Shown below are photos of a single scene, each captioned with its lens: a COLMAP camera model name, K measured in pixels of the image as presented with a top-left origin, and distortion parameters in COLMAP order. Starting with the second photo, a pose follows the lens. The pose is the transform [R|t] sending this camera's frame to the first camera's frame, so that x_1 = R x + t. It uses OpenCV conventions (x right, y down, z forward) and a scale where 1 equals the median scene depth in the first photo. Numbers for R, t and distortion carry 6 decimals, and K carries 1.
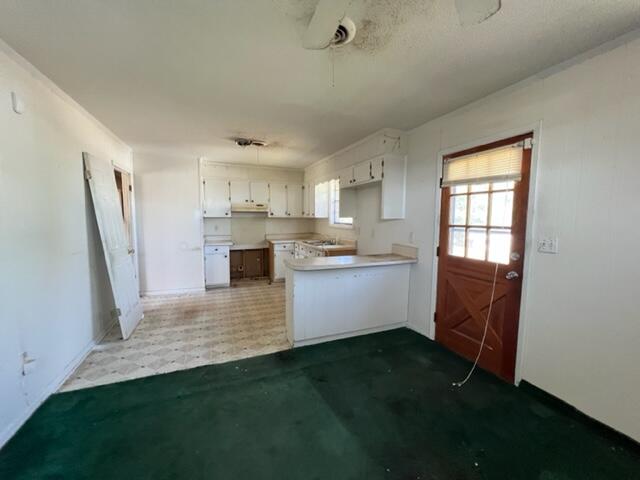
lens RADIAL K [[256.3, 0, 319.9], [0, 256.3, 239.3], [0, 0, 1]] dist [0.000463, -0.000111]
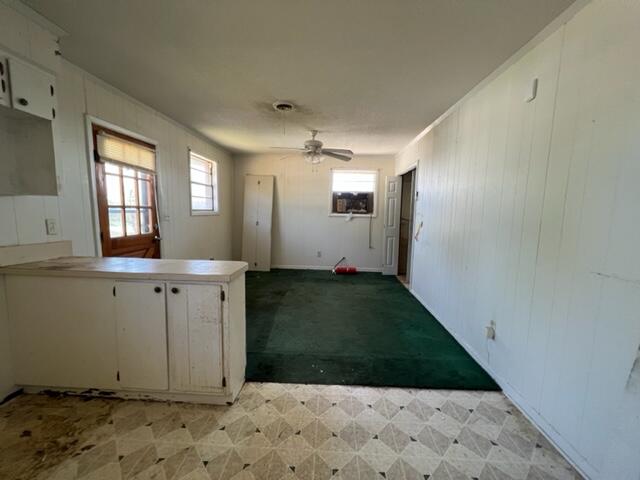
lens RADIAL K [[256.3, 0, 319.9], [0, 256.3, 239.3], [0, 0, 1]] dist [0.000463, -0.000111]
pose [[-0.903123, -0.073624, 0.423022, -0.600919], [0.009826, 0.981388, 0.191781, -0.109303], [-0.429269, 0.177359, -0.885591, 1.554292]]
